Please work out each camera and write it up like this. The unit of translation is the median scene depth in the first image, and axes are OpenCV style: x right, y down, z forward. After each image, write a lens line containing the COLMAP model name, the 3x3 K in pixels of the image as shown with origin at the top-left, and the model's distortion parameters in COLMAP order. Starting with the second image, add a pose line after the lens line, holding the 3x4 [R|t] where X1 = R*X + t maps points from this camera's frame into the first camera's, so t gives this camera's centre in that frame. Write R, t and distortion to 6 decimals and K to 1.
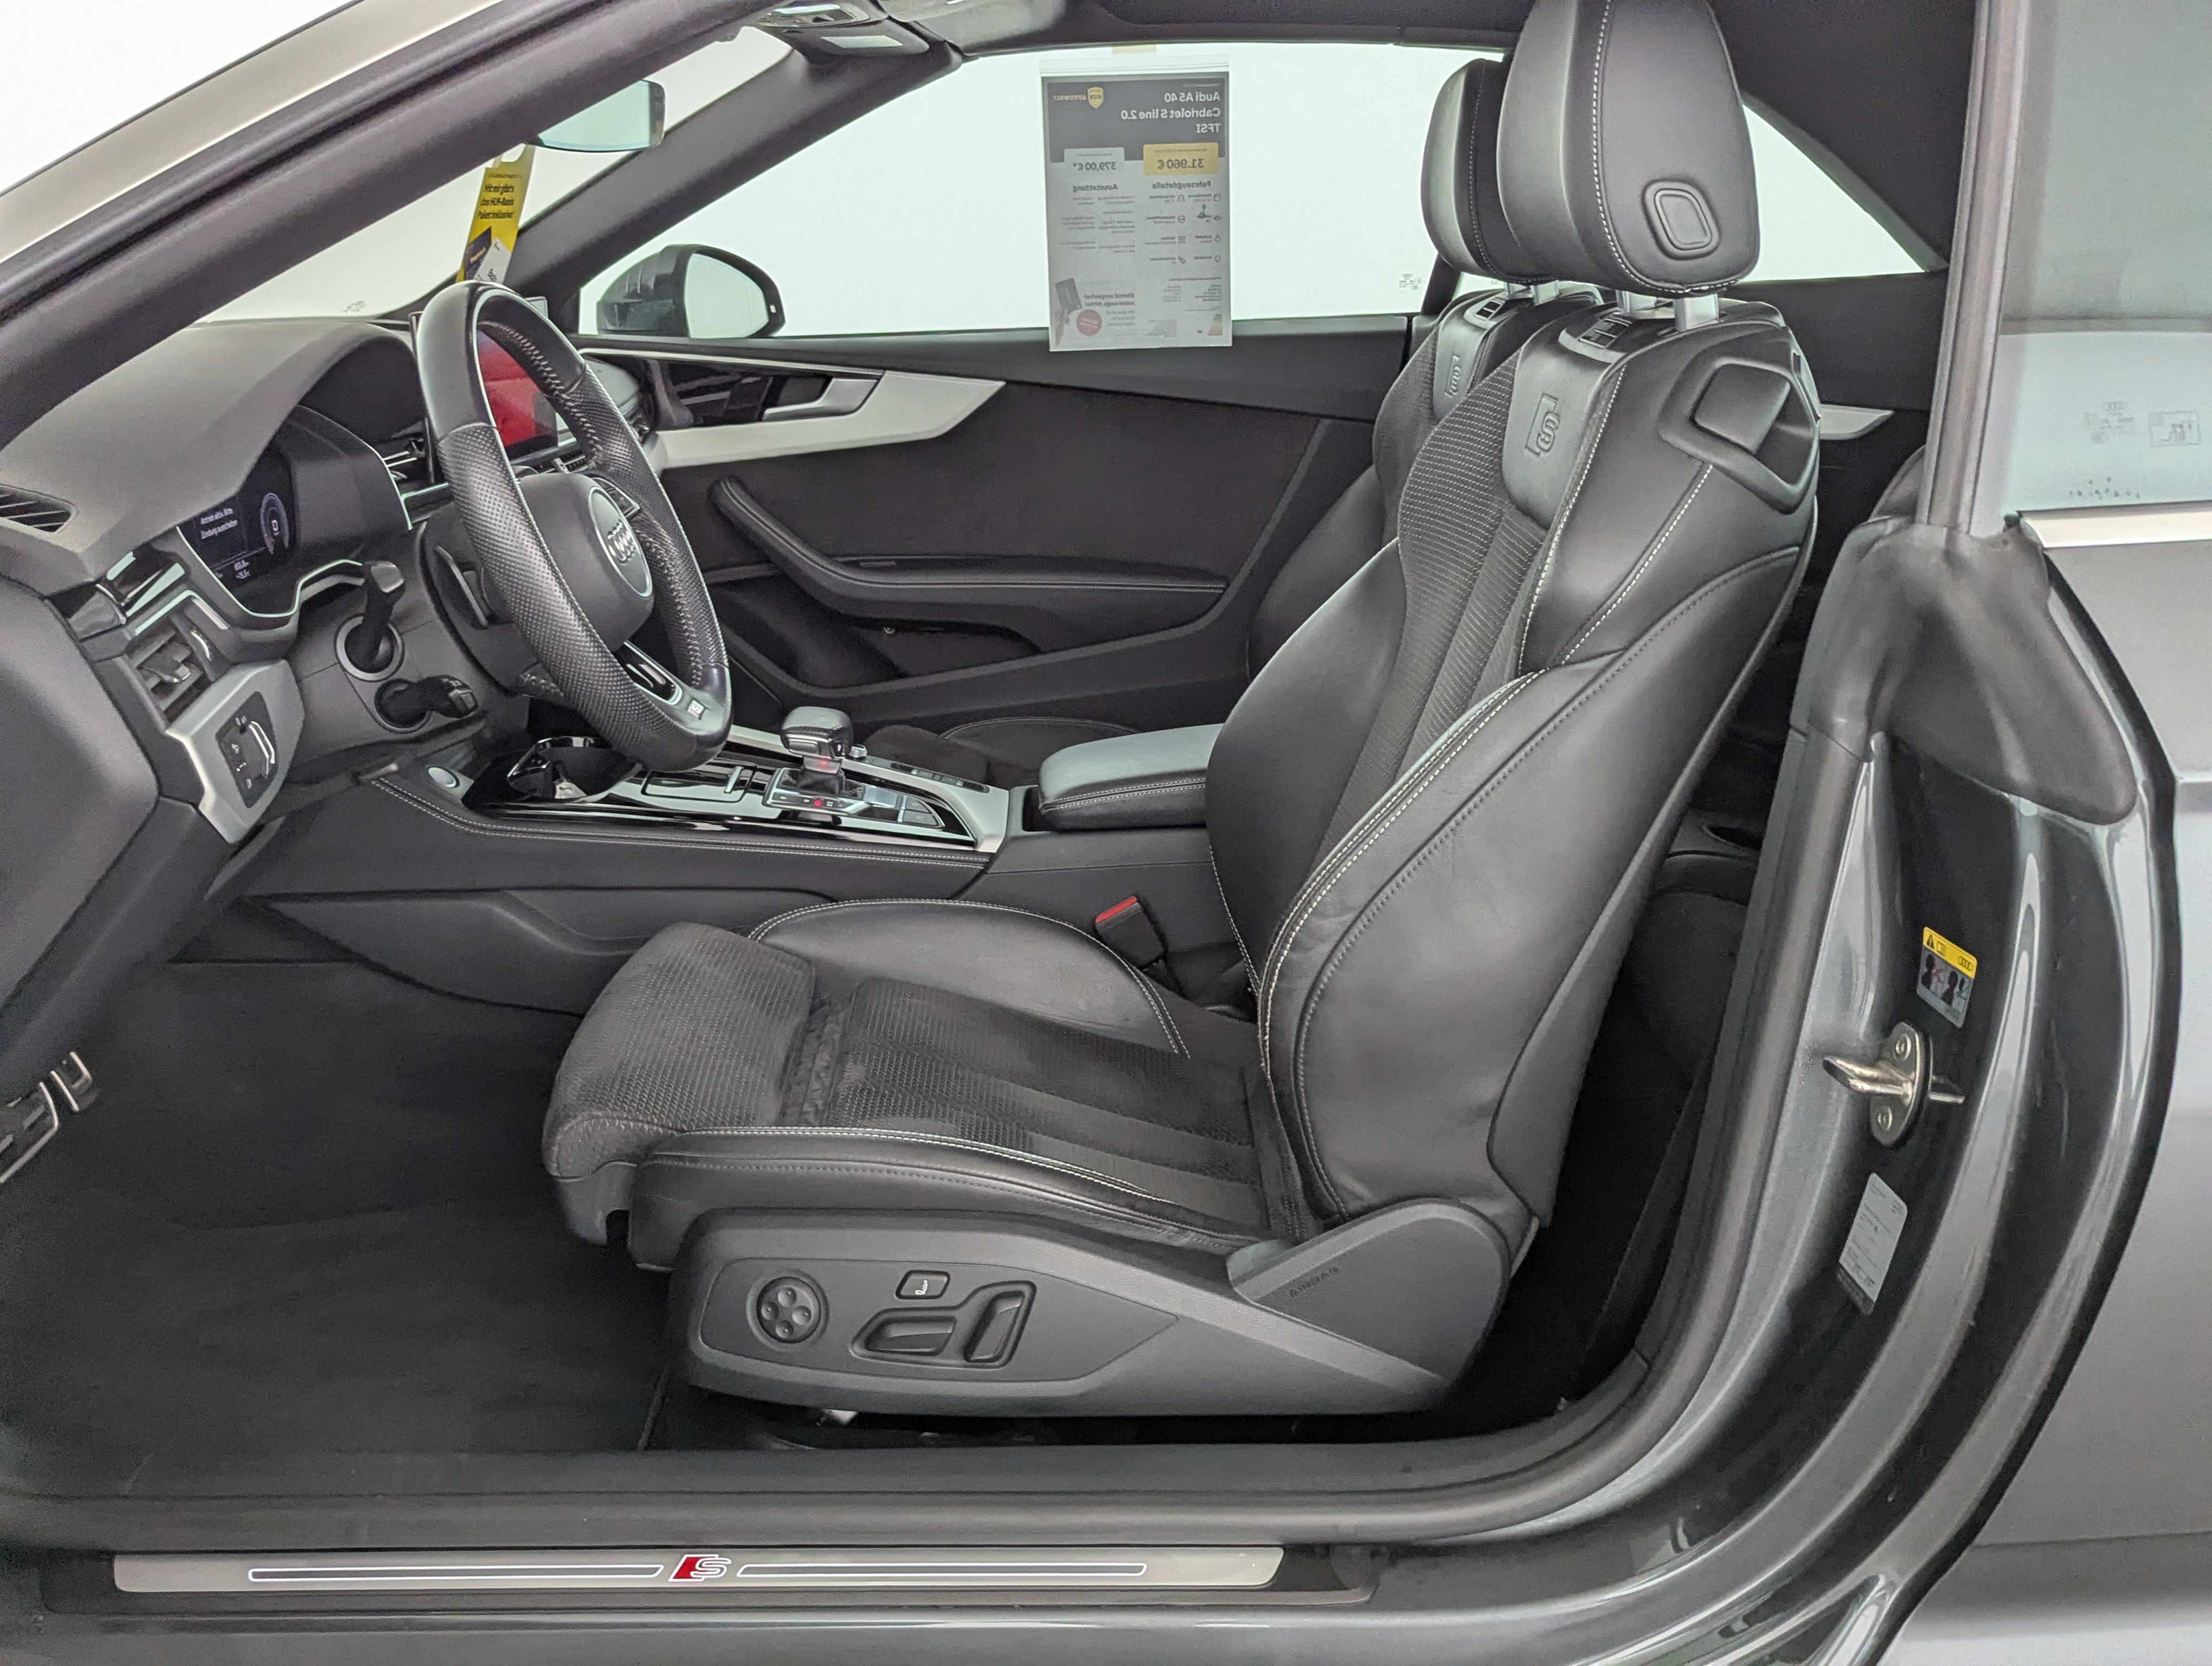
lens RADIAL K [[1990.2, 0, 1084.3], [0, 1990.2, 830.0], [0, 0, 1]] dist [0.049446, -0.017763]
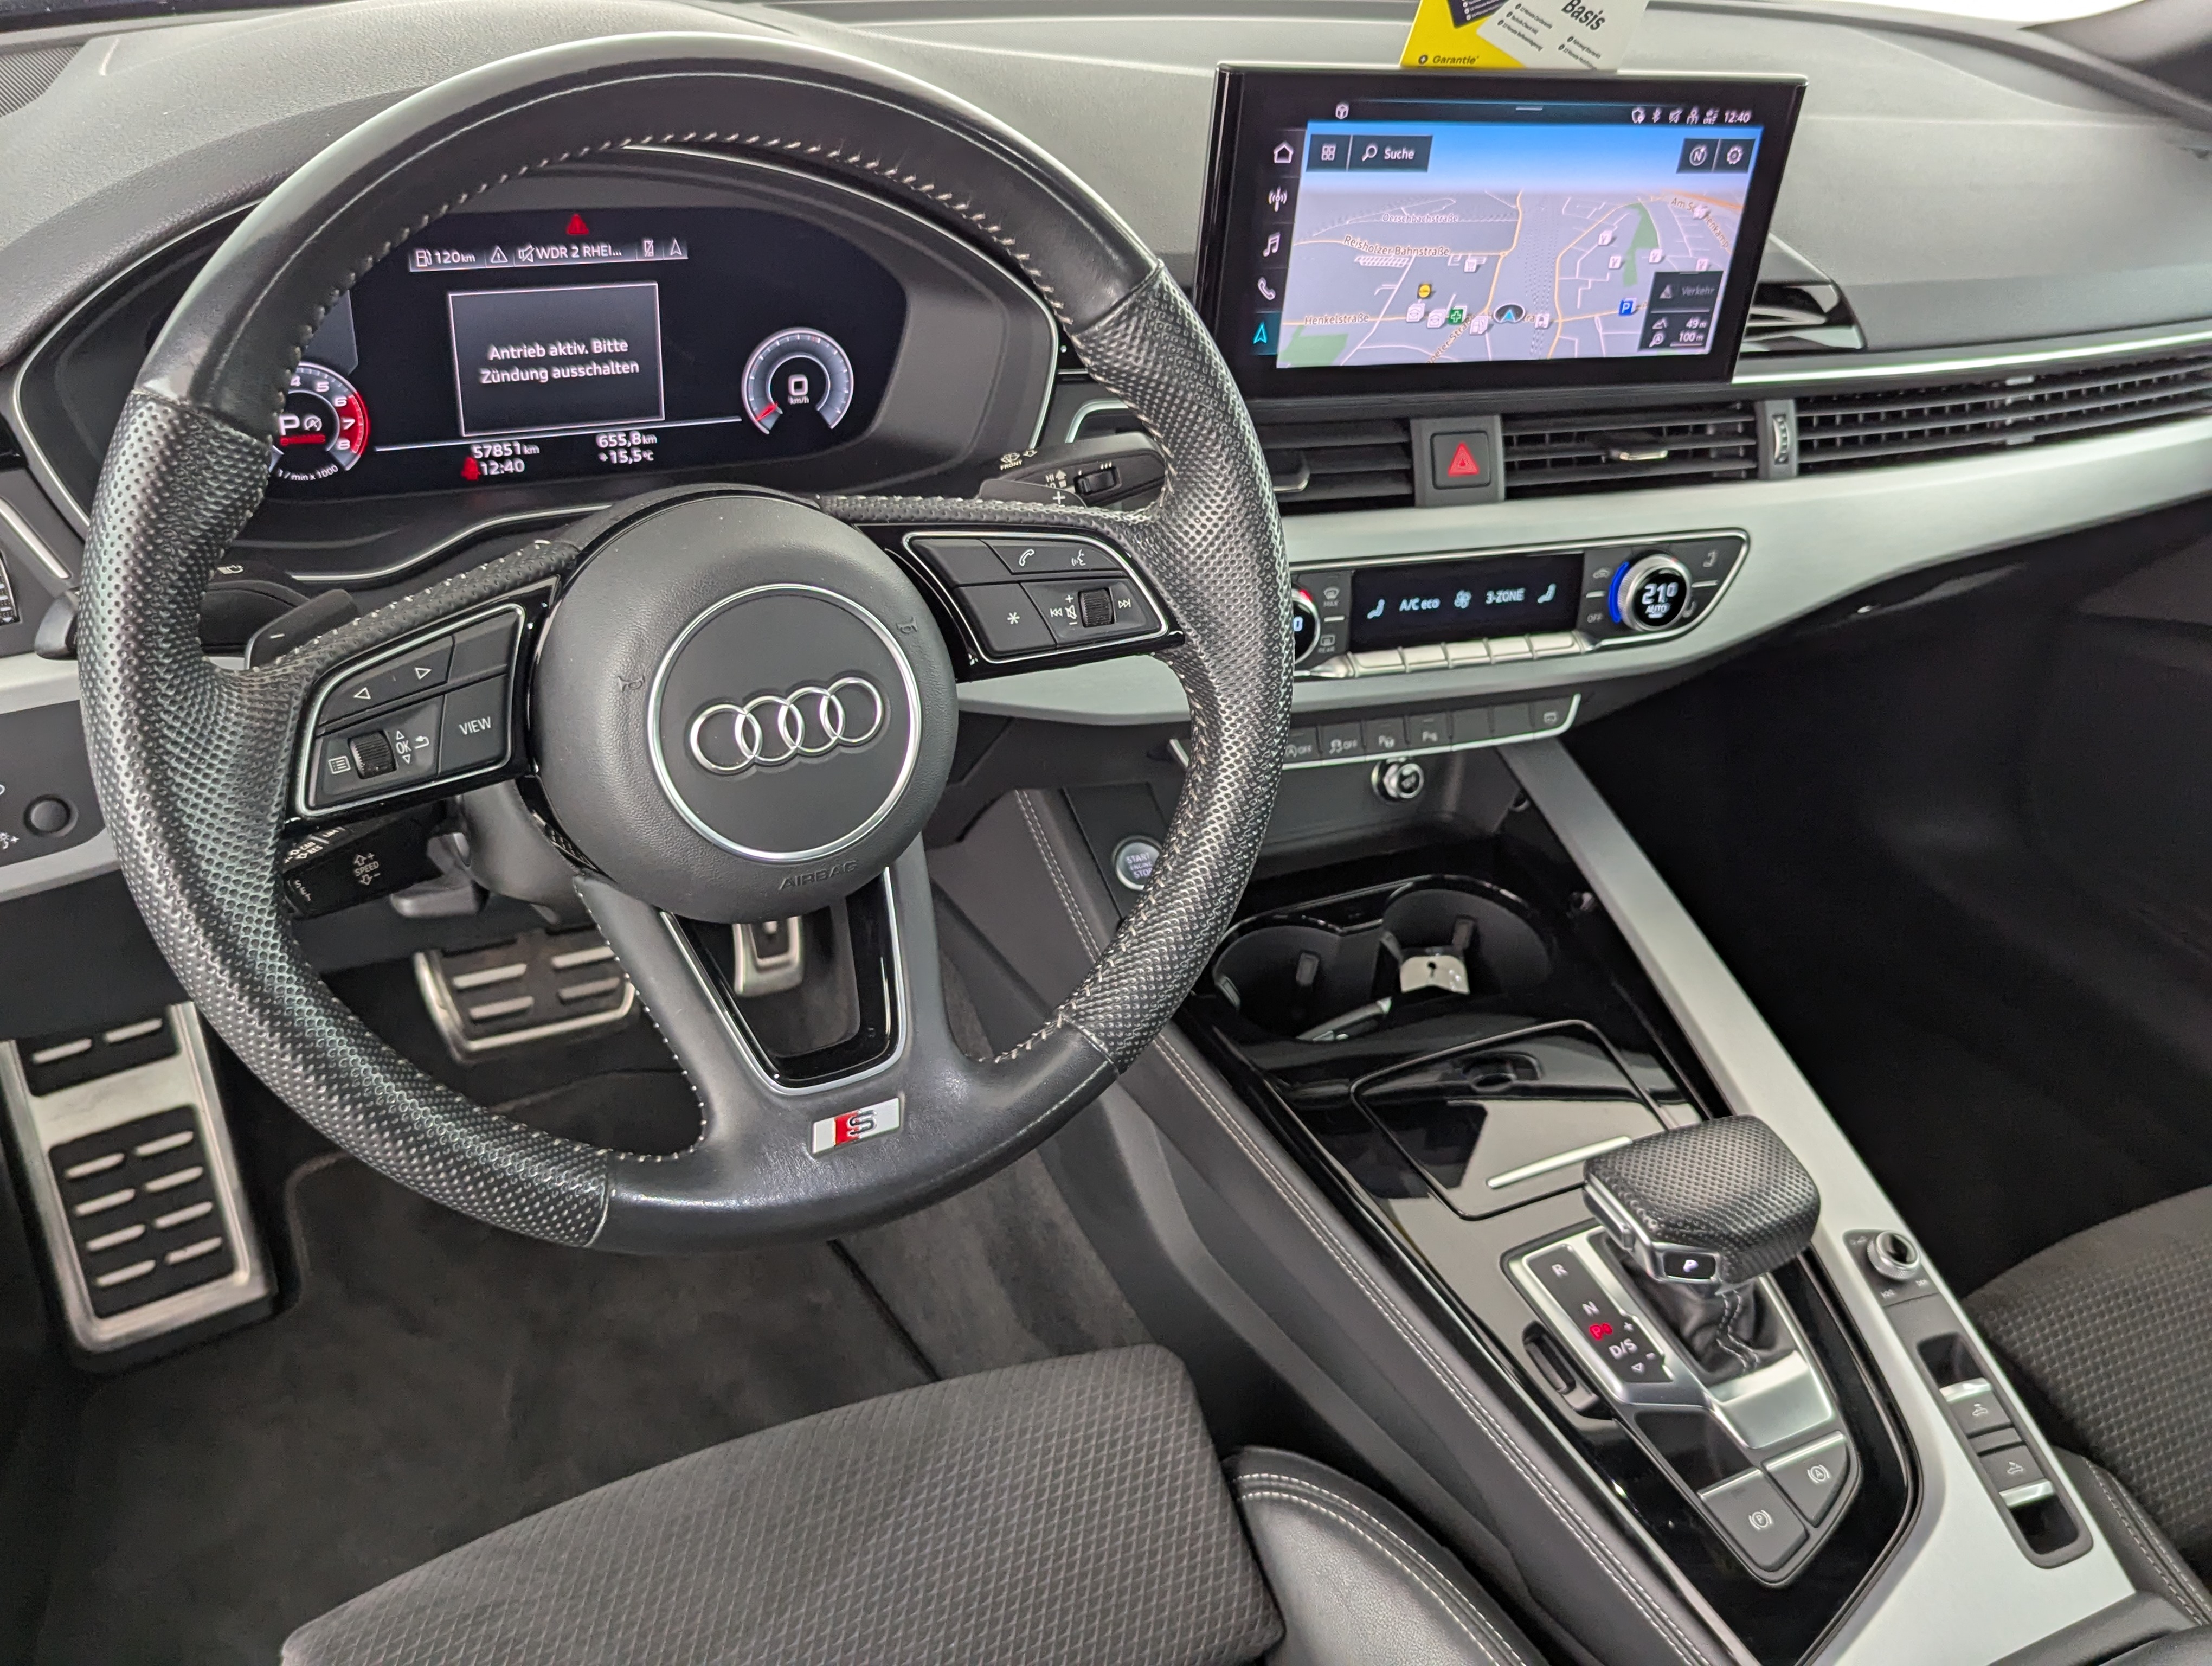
lens RADIAL K [[2017.4, 0, 1165.5], [0, 2017.4, 835.0], [0, 0, 1]] dist [0.032025, -0.009327]
pose [[0.417371, 0.509128, -0.752722, 0.110840], [-0.355780, 0.853745, 0.380184, -0.248278], [0.836195, 0.109126, 0.537466, 0.663463]]
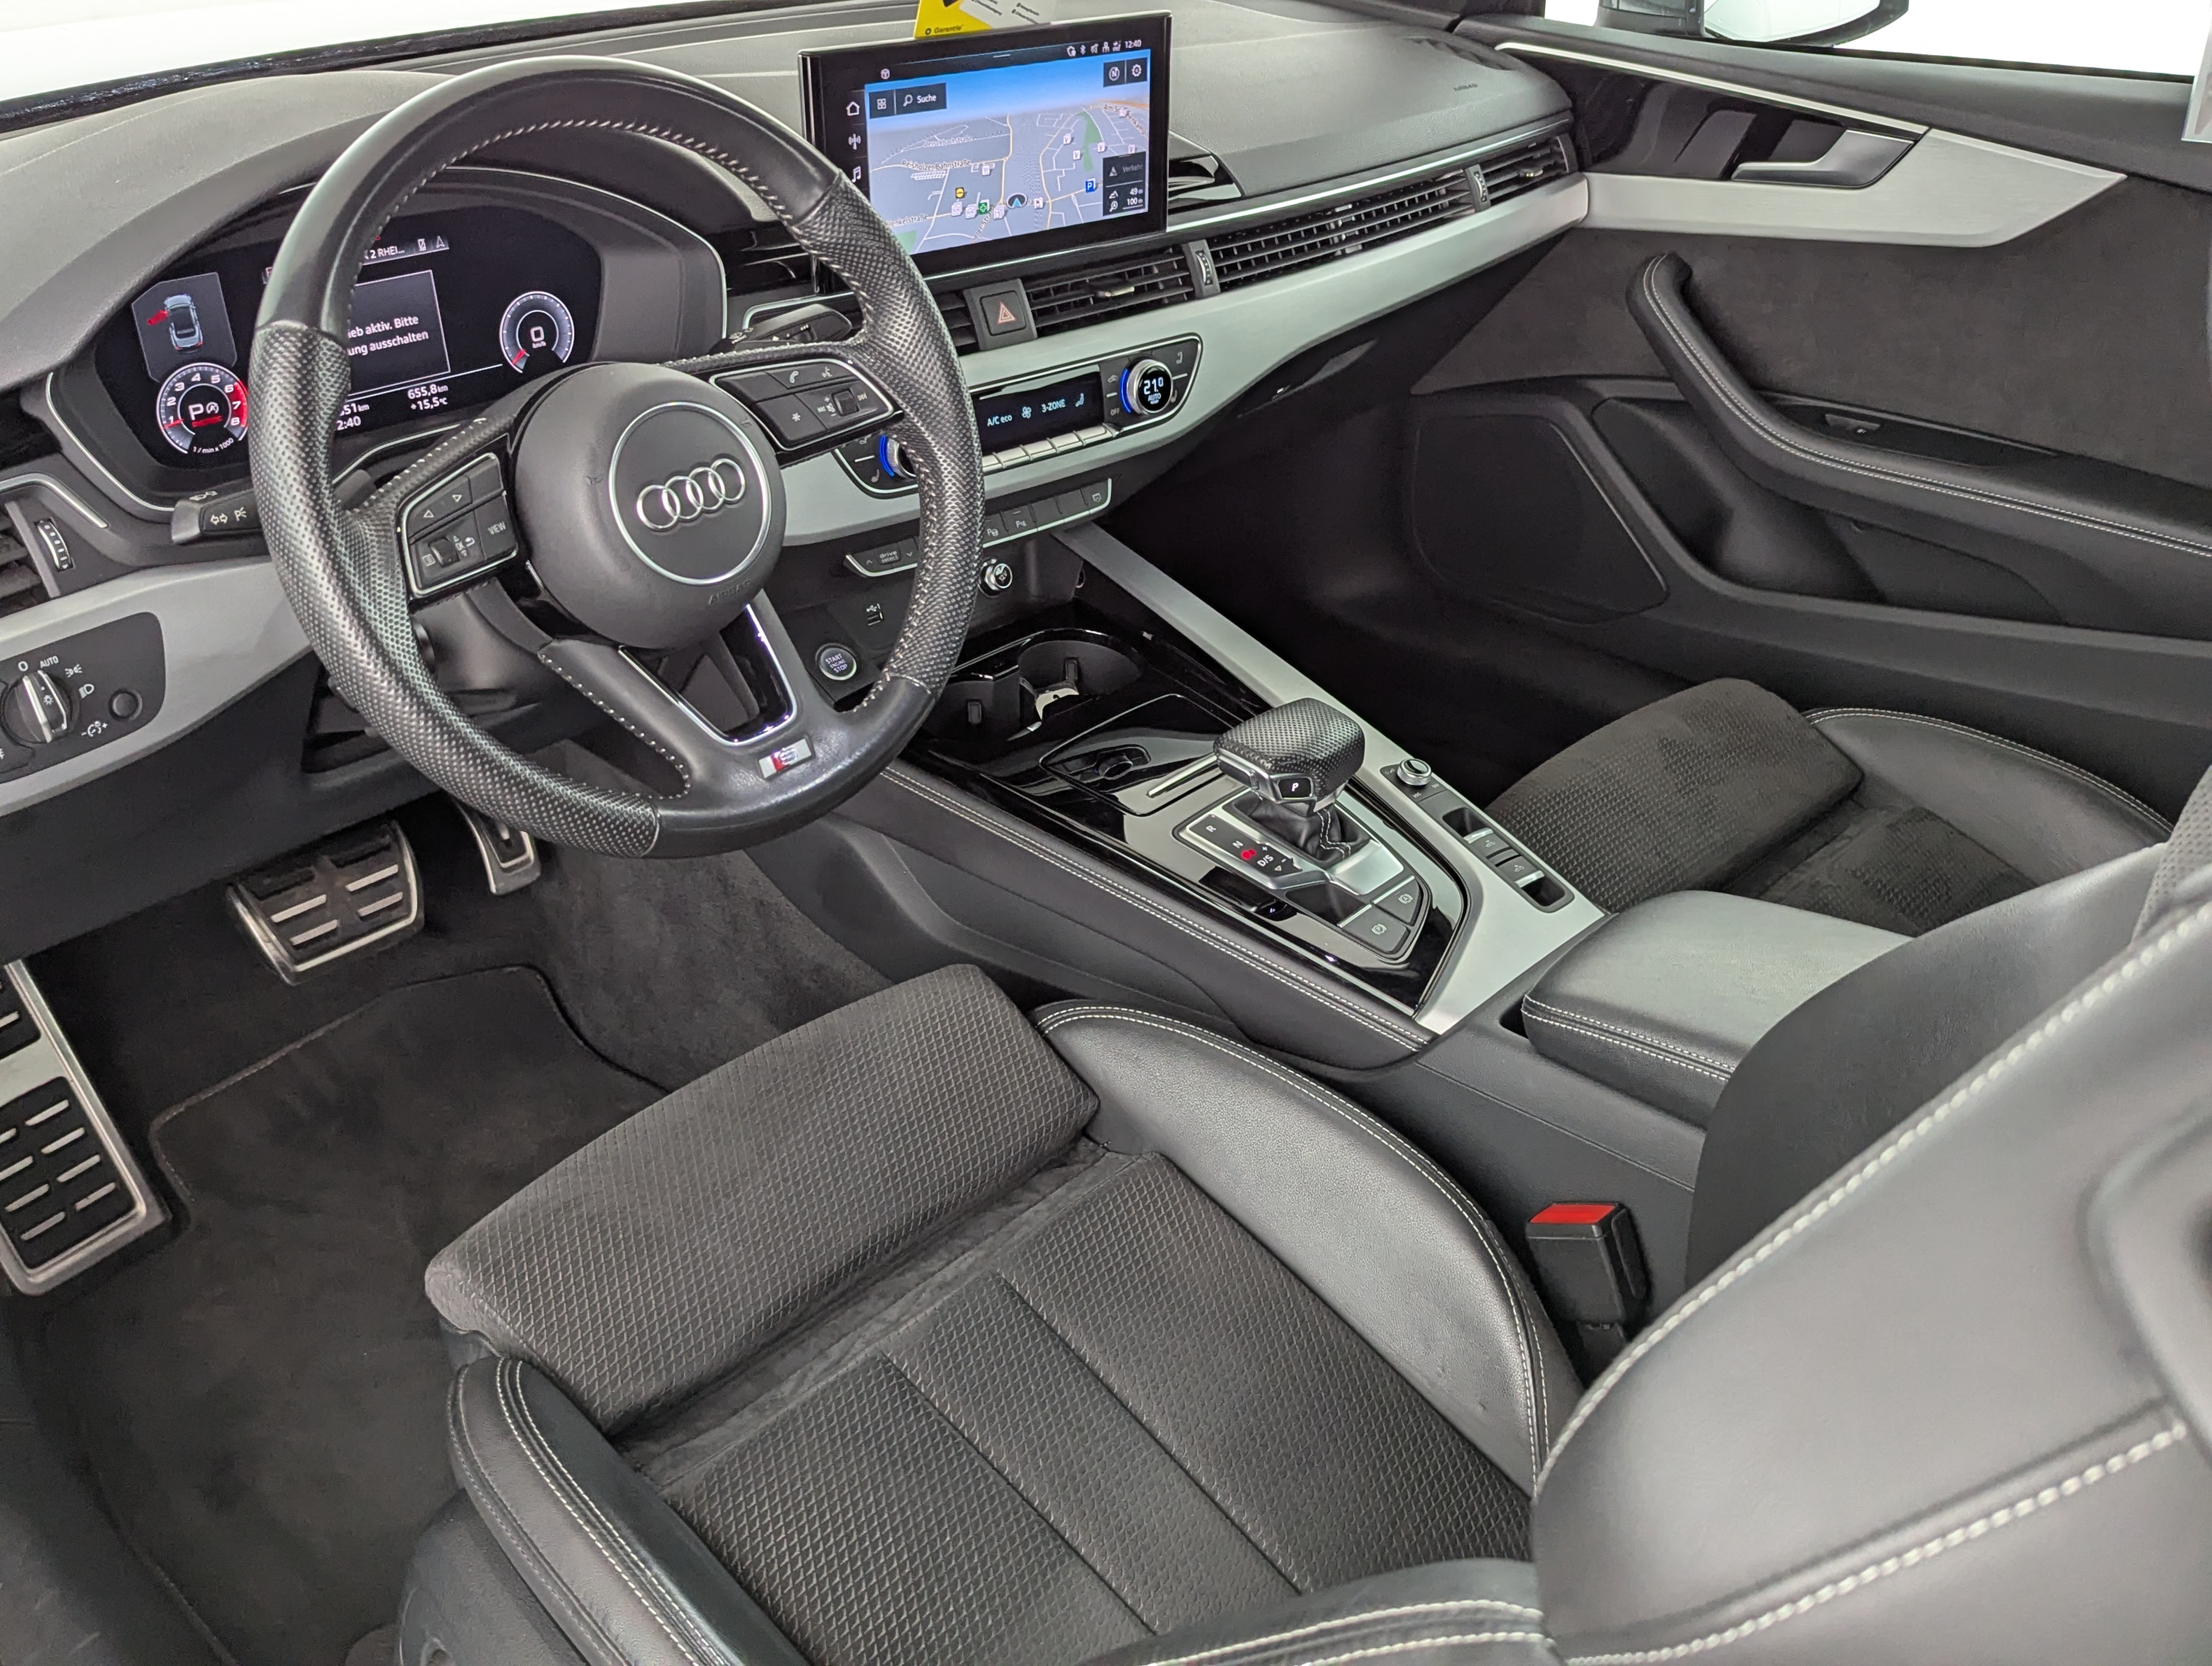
lens RADIAL K [[1990.2, 0, 1084.3], [0, 1990.2, 830.0], [0, 0, 1]] dist [0.049446, -0.017763]
pose [[0.688255, 0.359087, -0.630366, 0.245573], [-0.215995, 0.930931, 0.294472, -0.205779], [0.692569, -0.066516, 0.718279, 0.484937]]
